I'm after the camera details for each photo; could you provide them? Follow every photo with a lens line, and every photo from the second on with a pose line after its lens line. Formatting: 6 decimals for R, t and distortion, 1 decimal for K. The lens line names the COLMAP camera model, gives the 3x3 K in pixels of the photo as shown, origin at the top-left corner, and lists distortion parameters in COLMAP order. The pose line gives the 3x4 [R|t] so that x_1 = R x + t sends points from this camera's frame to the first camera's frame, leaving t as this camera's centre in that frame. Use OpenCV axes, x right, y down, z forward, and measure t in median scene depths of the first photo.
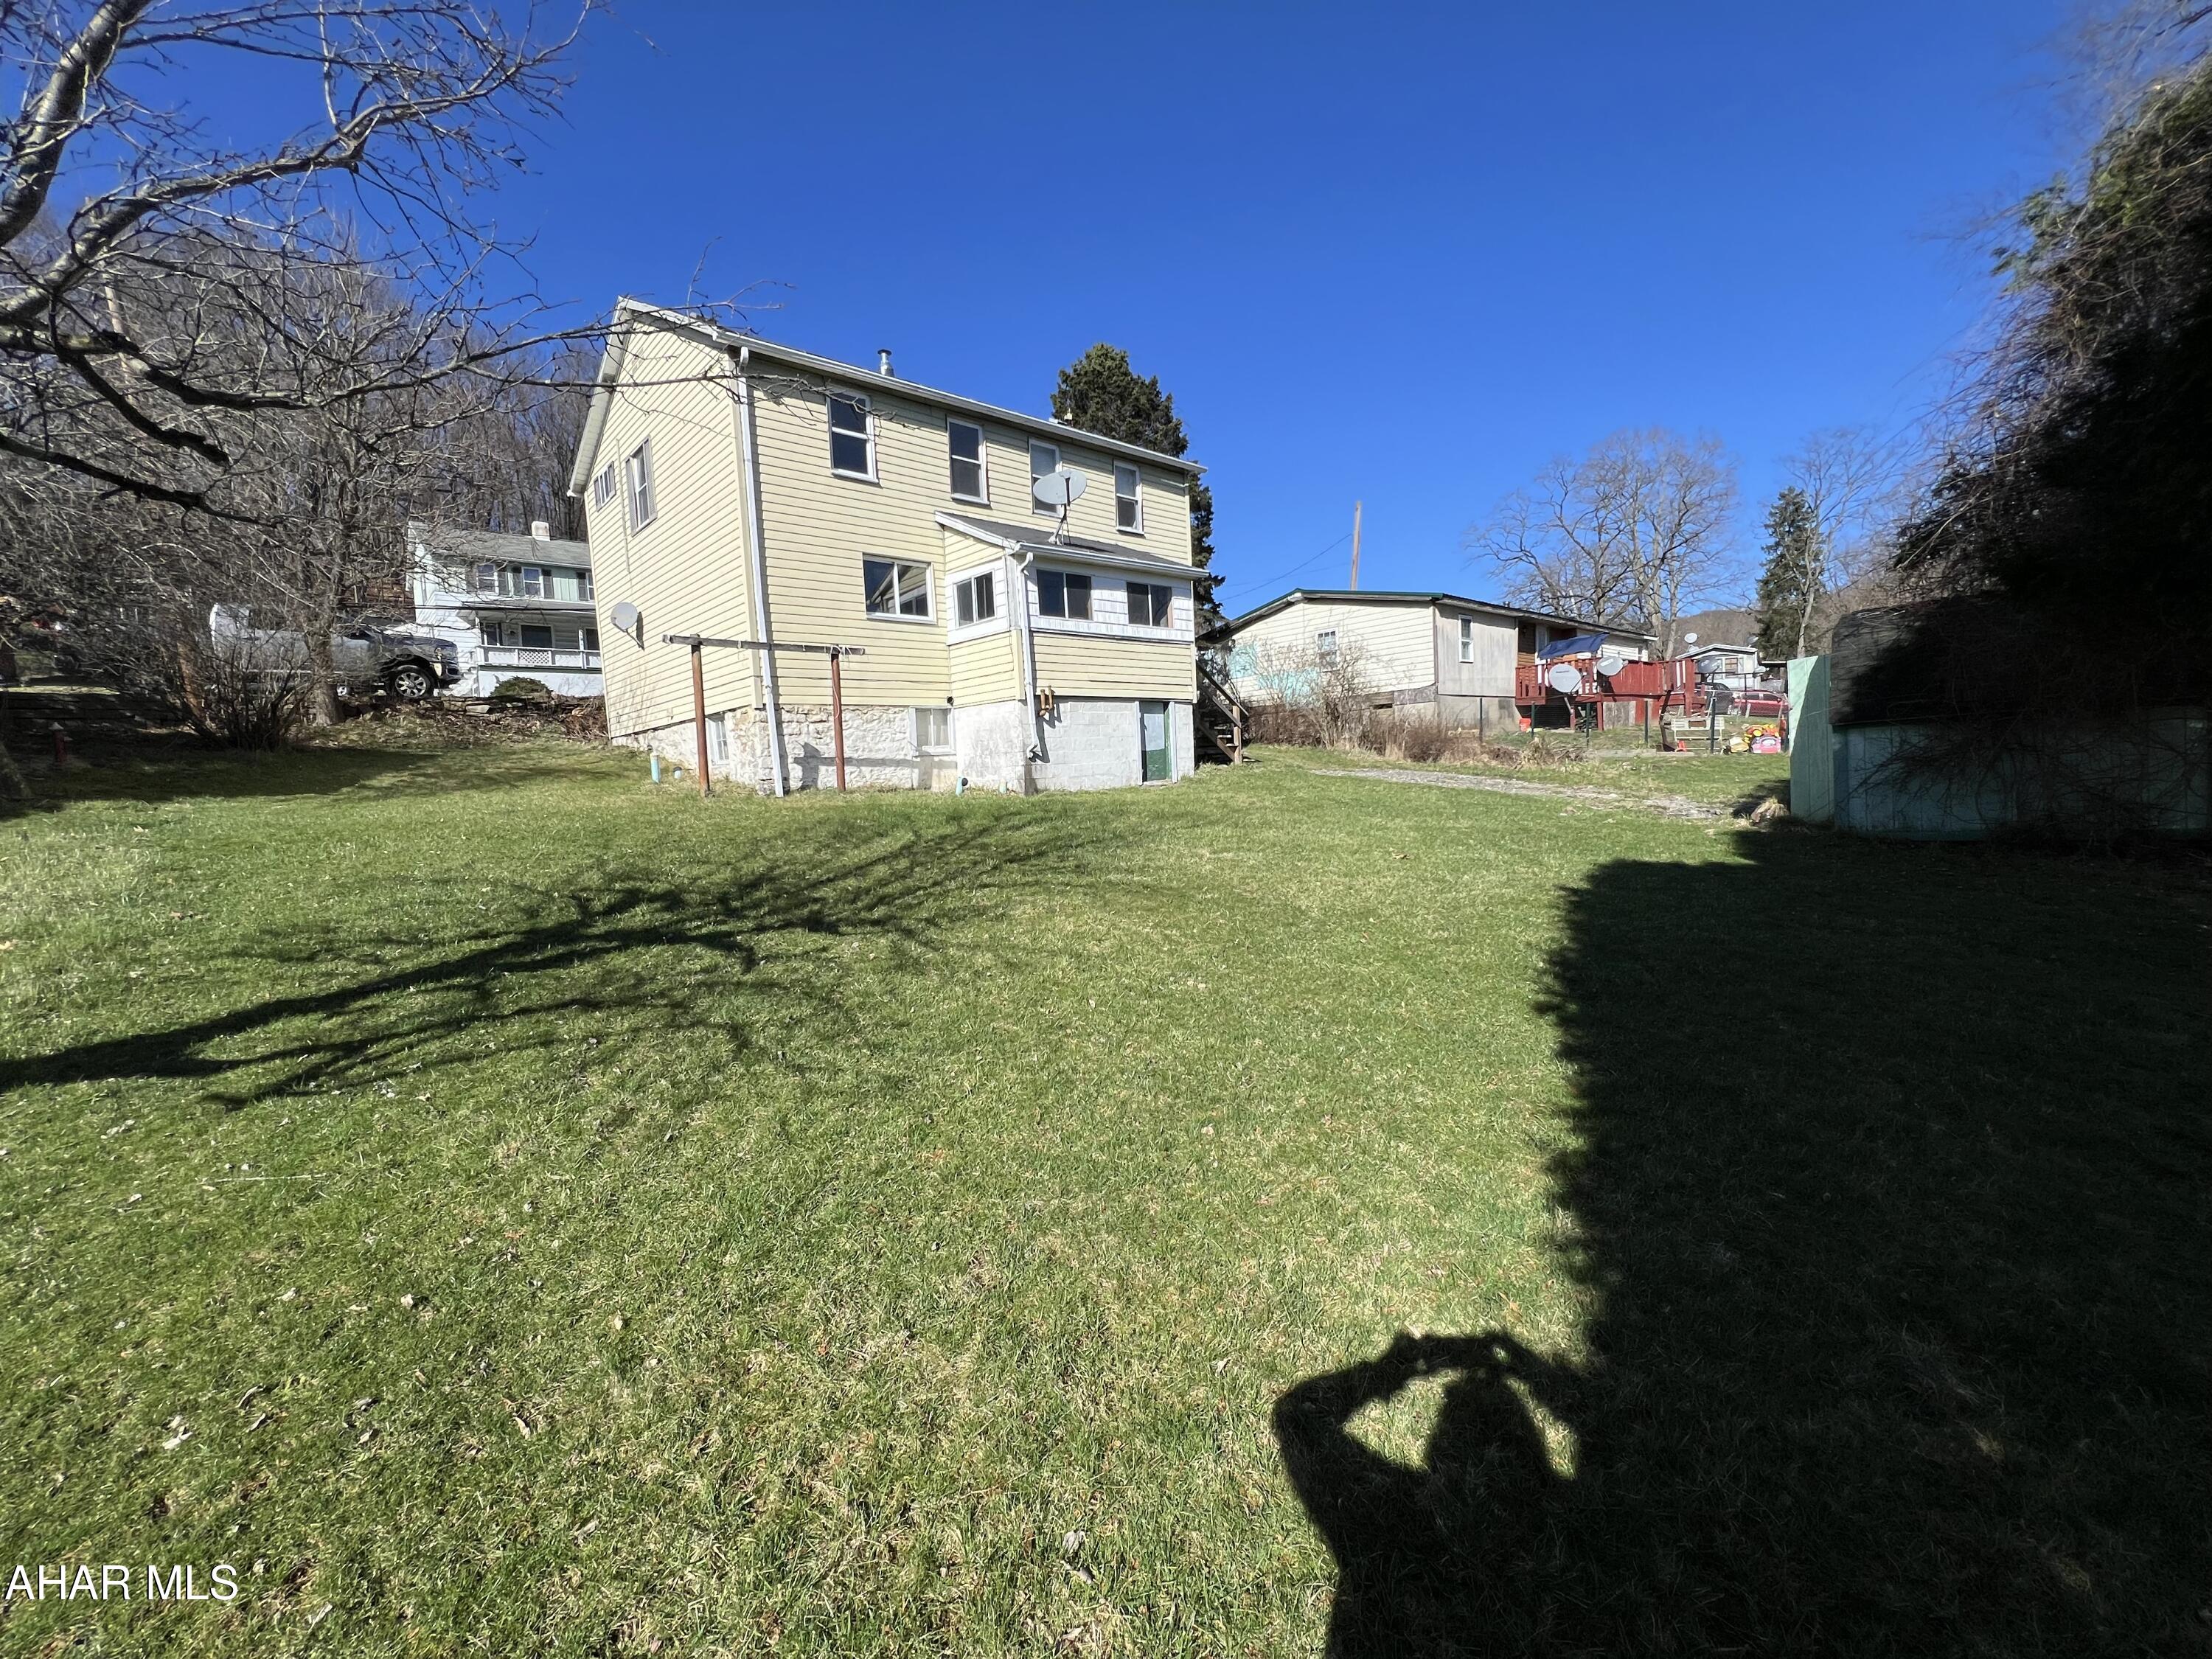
lens RADIAL K [[891.9, 0, 1101.3], [0, 891.9, 821.7], [0, 0, 1]] dist [-0.000601, -0.000960]
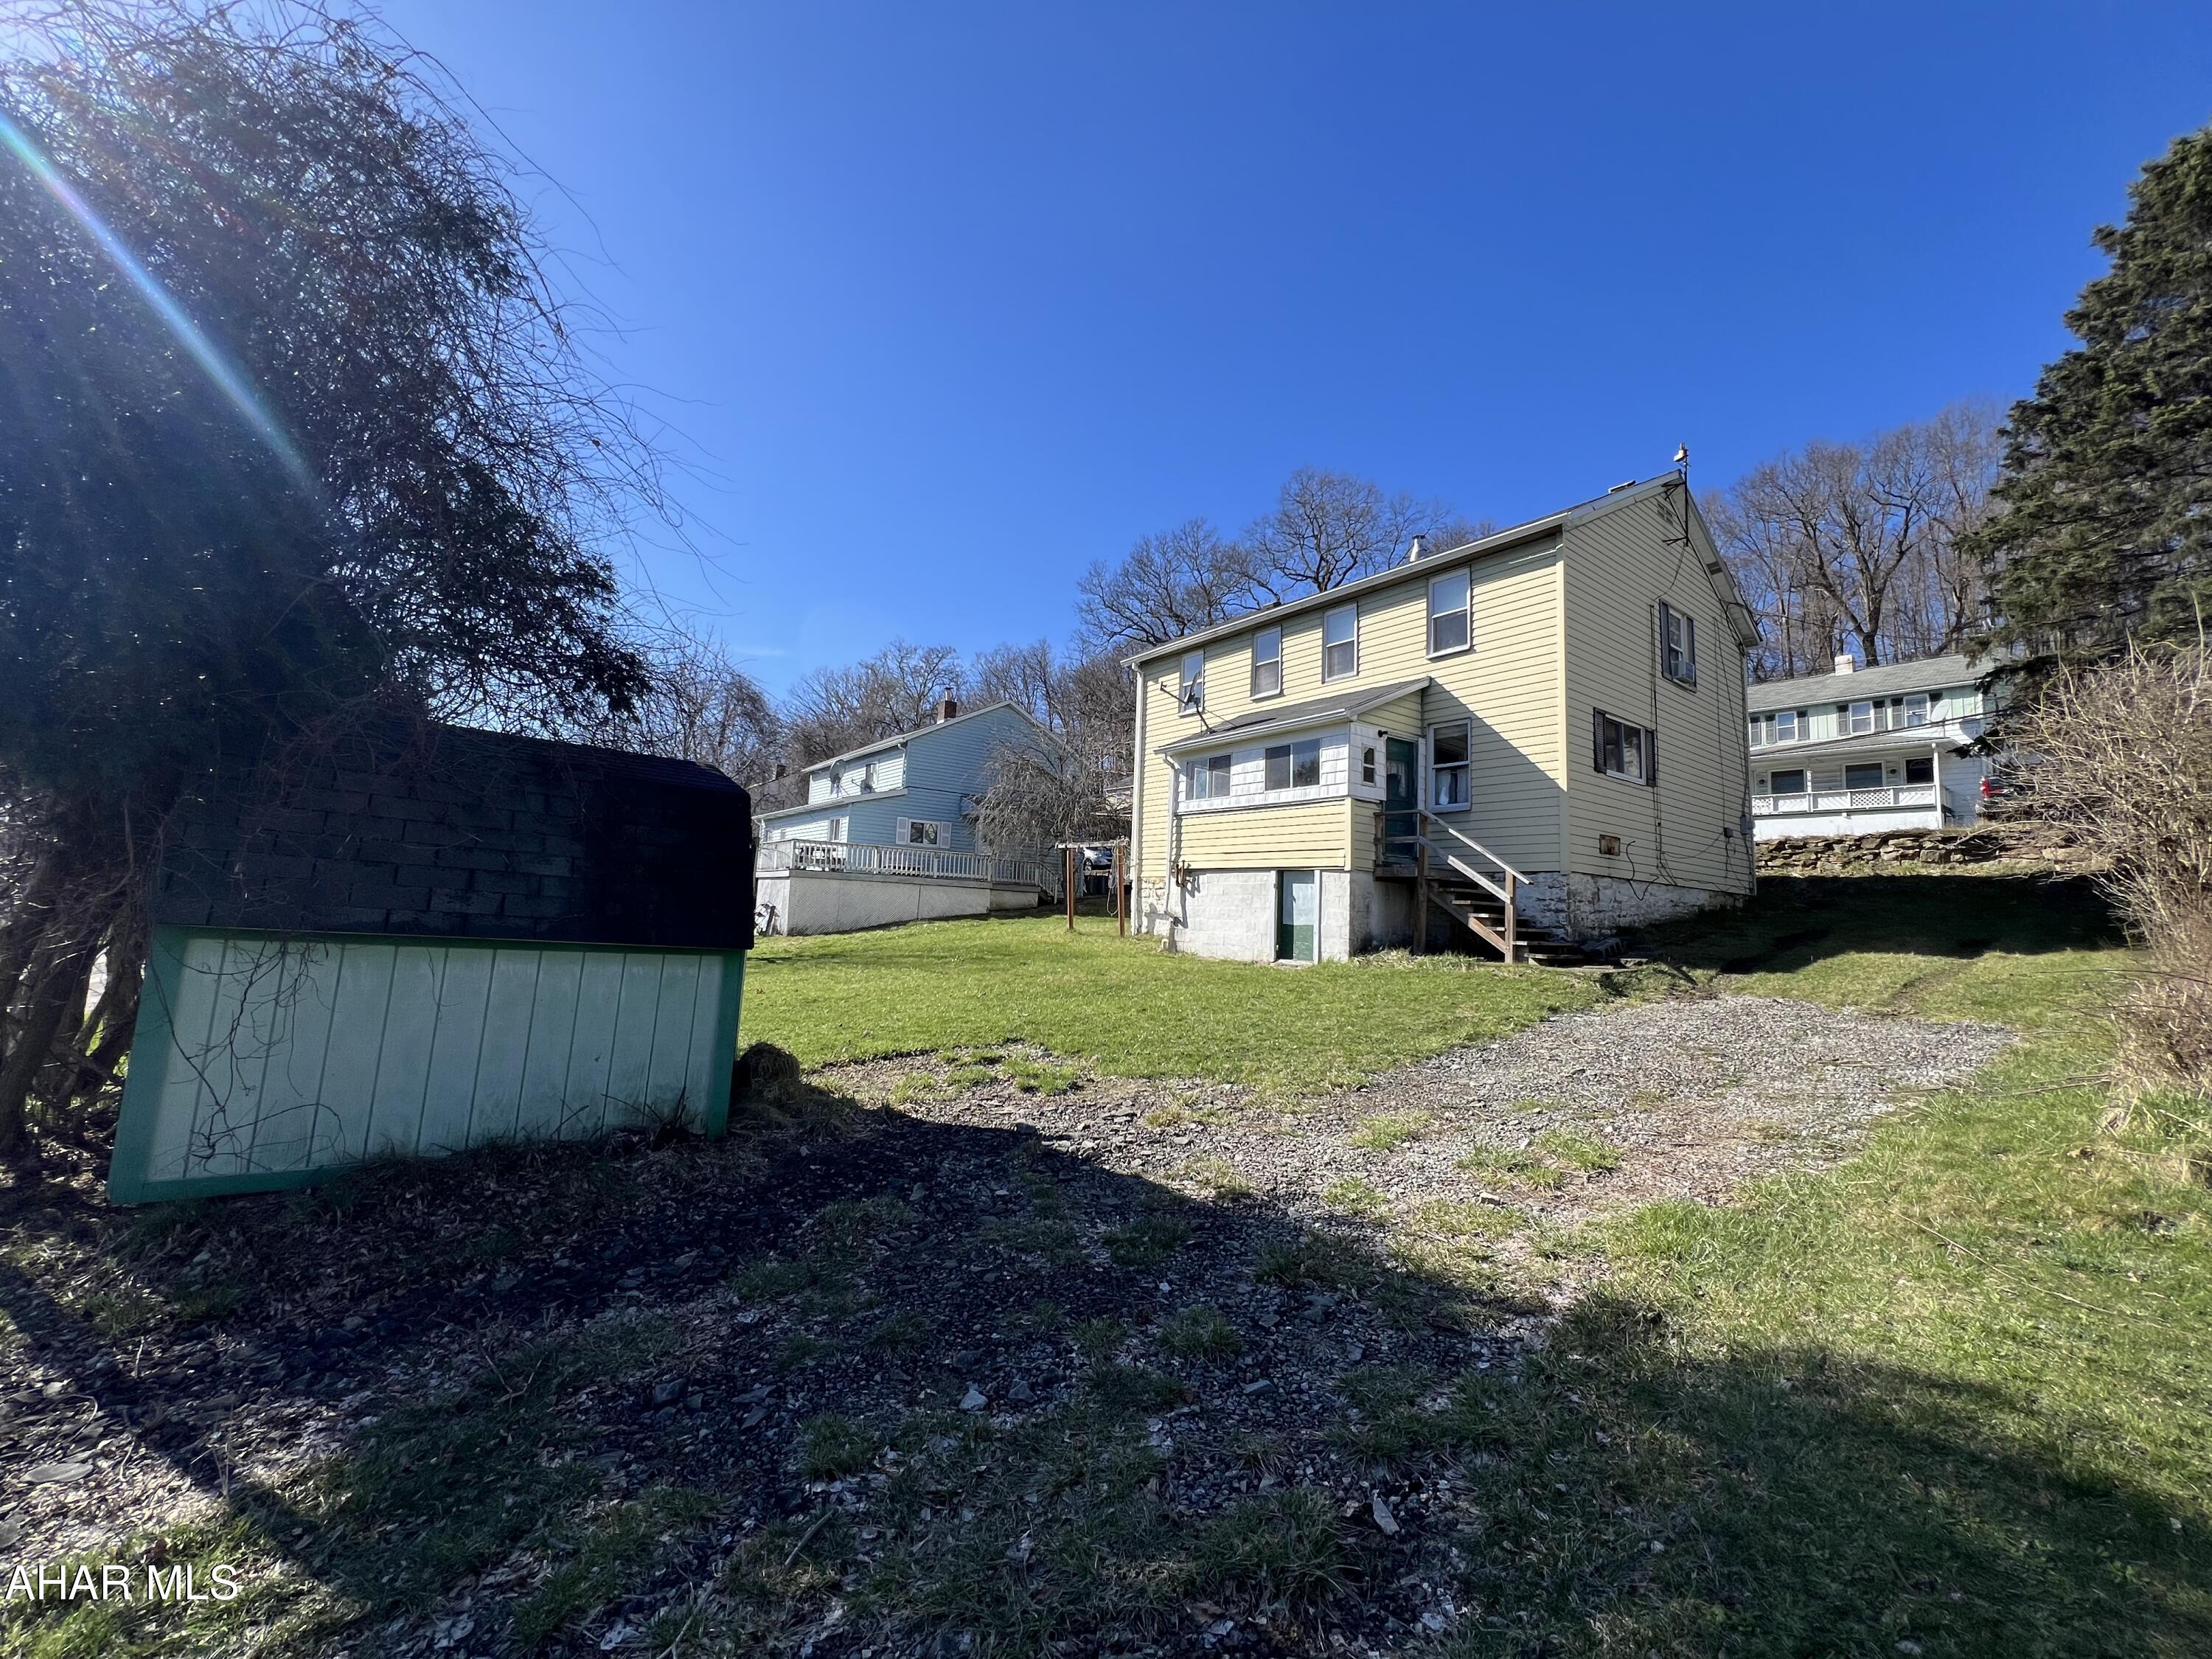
lens RADIAL K [[891.9, 0, 1103.0], [0, 891.9, 819.0], [0, 0, 1]] dist [-0.000601, -0.000960]
pose [[-0.091673, -0.056878, -0.994164, 1.032266], [-0.094905, 0.994322, -0.048136, -0.133351], [0.991256, 0.089938, -0.096550, 0.951709]]
